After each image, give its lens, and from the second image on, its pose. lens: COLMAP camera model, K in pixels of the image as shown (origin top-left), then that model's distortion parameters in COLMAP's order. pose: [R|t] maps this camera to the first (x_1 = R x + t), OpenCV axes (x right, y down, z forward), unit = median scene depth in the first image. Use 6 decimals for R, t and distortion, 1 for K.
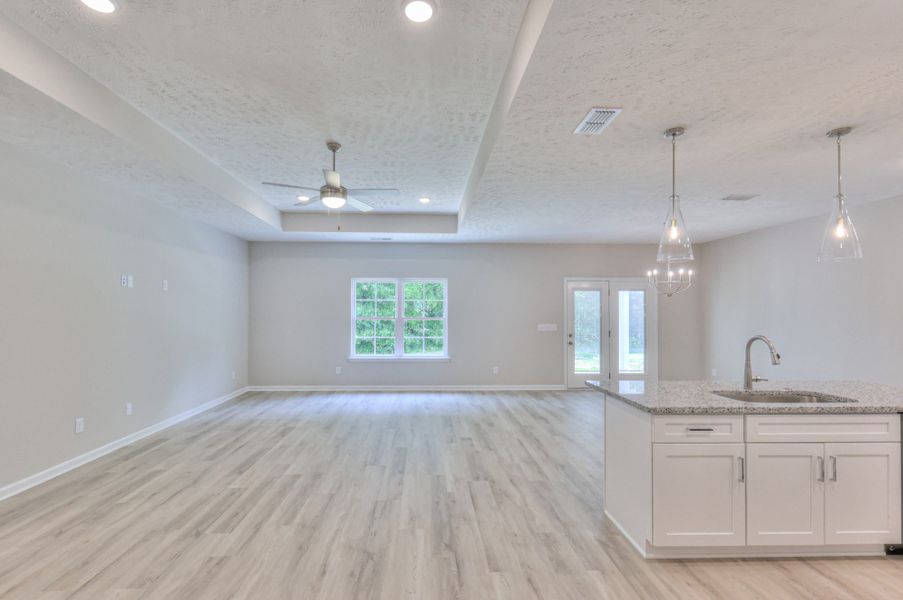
lens RADIAL K [[395.5, 0, 432.1], [0, 395.5, 310.1], [0, 0, 1]] dist [0.000352, 0.000055]
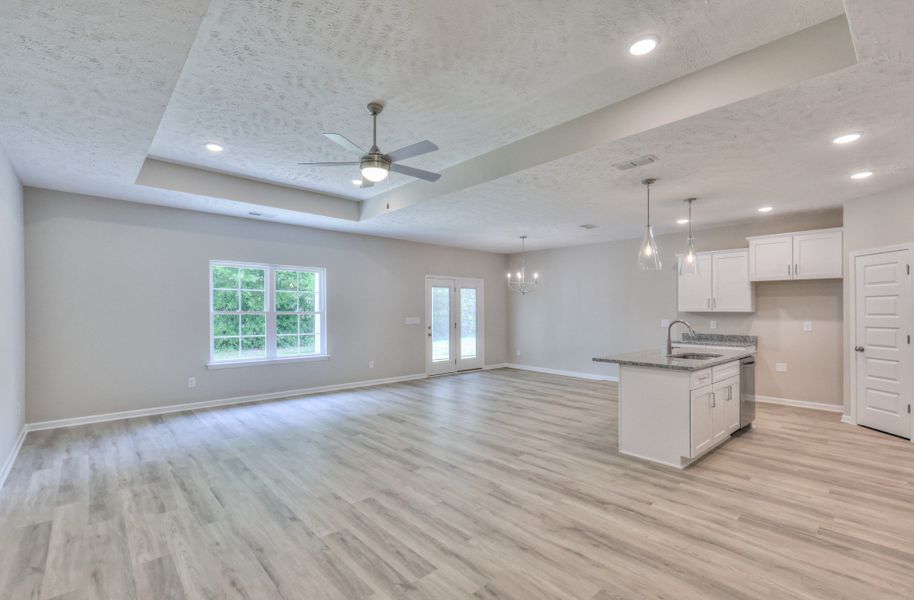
lens RADIAL K [[406.7, 0, 425.2], [0, 406.7, 312.0], [0, 0, 1]] dist [-0.000112, -0.000096]
pose [[0.785683, -0.002768, 0.618623, -0.743449], [-0.006600, 0.999896, 0.012855, 0.012820], [-0.618594, -0.014183, 0.785583, 0.253122]]
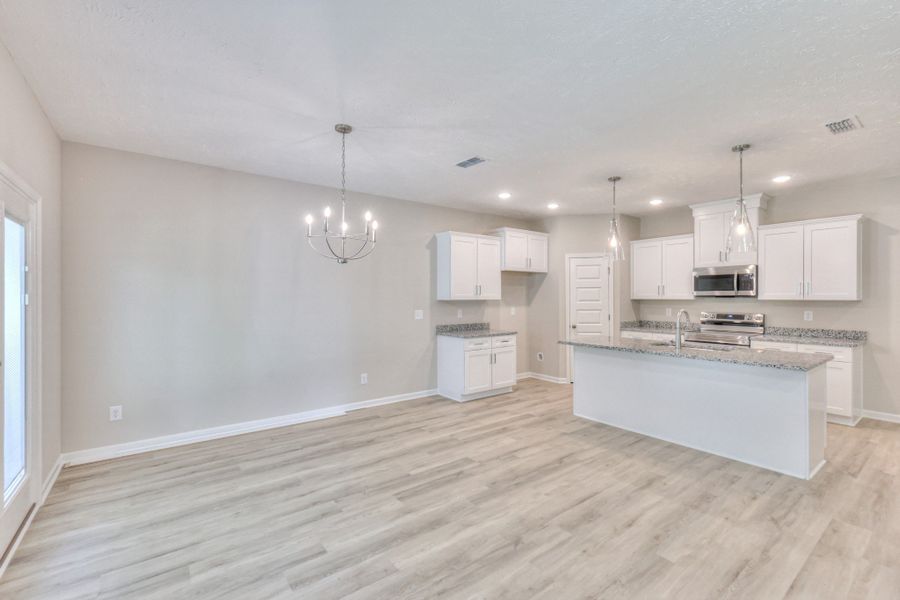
lens RADIAL K [[391.4, 0, 451.7], [0, 391.4, 296.3], [0, 0, 1]] dist [-0.002448, -0.000363]
pose [[-0.581431, 0.000757, 0.813595, 0.109910], [-0.004555, 0.999981, -0.004186, 0.018378], [-0.813583, -0.006140, -0.581417, 1.879499]]
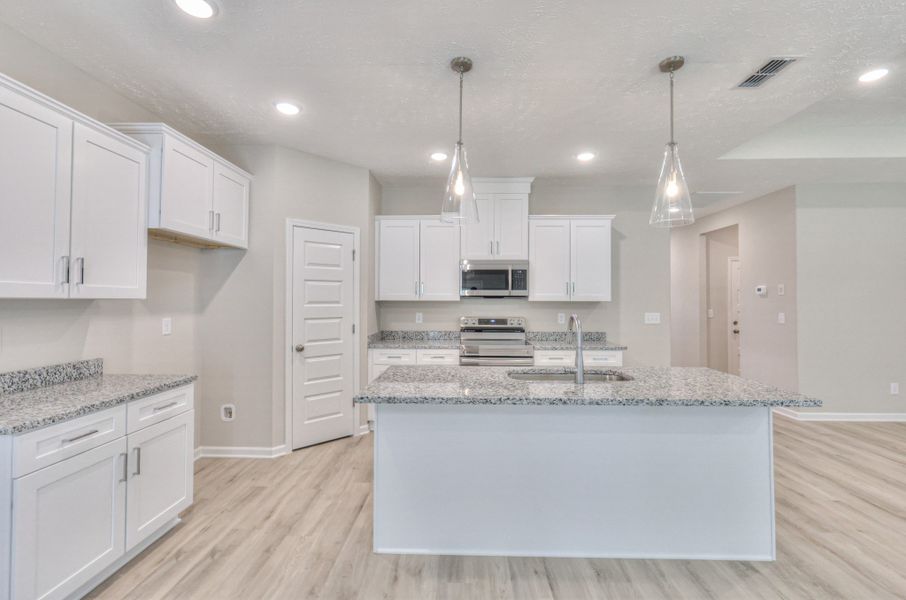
lens RADIAL K [[394.3, 0, 451.0], [0, 394.3, 295.9], [0, 0, 1]] dist [0.001540, 0.000063]
pose [[-0.998607, -0.003147, 0.052661, 0.784492], [-0.004315, 0.999747, -0.022095, 0.031724], [-0.052578, -0.022291, -0.998368, 1.389597]]
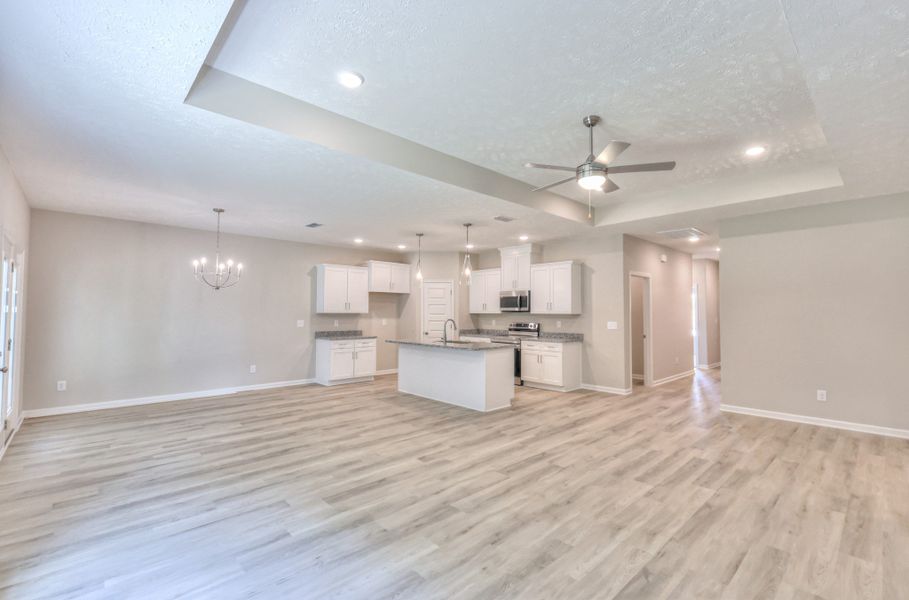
lens RADIAL K [[400.2, 0, 461.7], [0, 400.2, 298.1], [0, 0, 1]] dist [-0.000261, -0.000653]
pose [[-0.666965, 0.024004, 0.744702, -0.747618], [-0.009096, 0.999144, -0.040352, 0.026733], [-0.745033, -0.033687, -0.666176, 1.884966]]
